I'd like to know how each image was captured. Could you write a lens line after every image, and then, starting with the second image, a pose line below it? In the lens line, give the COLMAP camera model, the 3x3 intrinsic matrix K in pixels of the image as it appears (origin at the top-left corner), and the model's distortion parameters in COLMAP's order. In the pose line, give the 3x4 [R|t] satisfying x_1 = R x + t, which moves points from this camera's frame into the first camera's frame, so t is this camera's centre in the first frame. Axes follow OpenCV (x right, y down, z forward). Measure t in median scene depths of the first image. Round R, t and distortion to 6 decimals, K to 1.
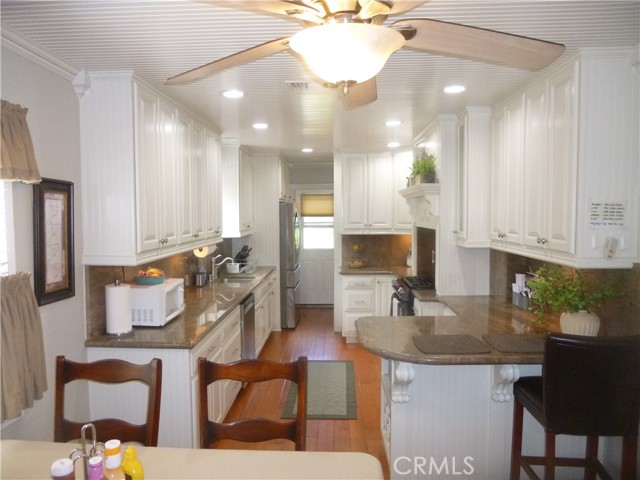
lens RADIAL K [[469.4, 0, 320.0], [0, 469.4, 240.0], [0, 0, 1]] dist [-0.062980, 0.003184]
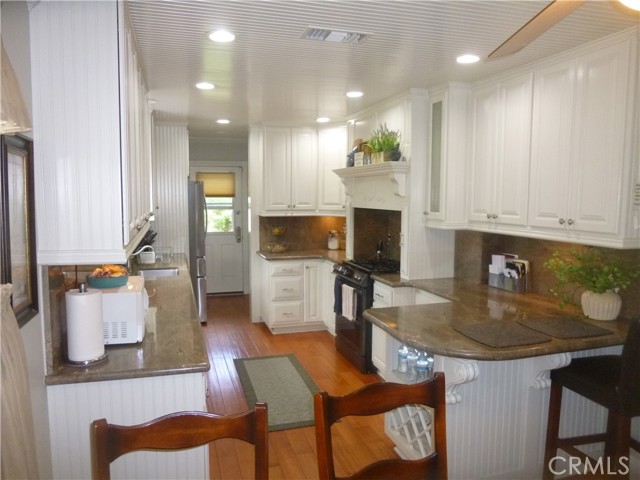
lens RADIAL K [[469.4, 0, 320.0], [0, 469.4, 240.0], [0, 0, 1]] dist [-0.062980, 0.003184]
pose [[0.945922, -0.022141, 0.323638, -0.248908], [0.009685, 0.999151, 0.040048, -0.002713], [-0.324250, -0.034748, 0.945333, 0.178049]]
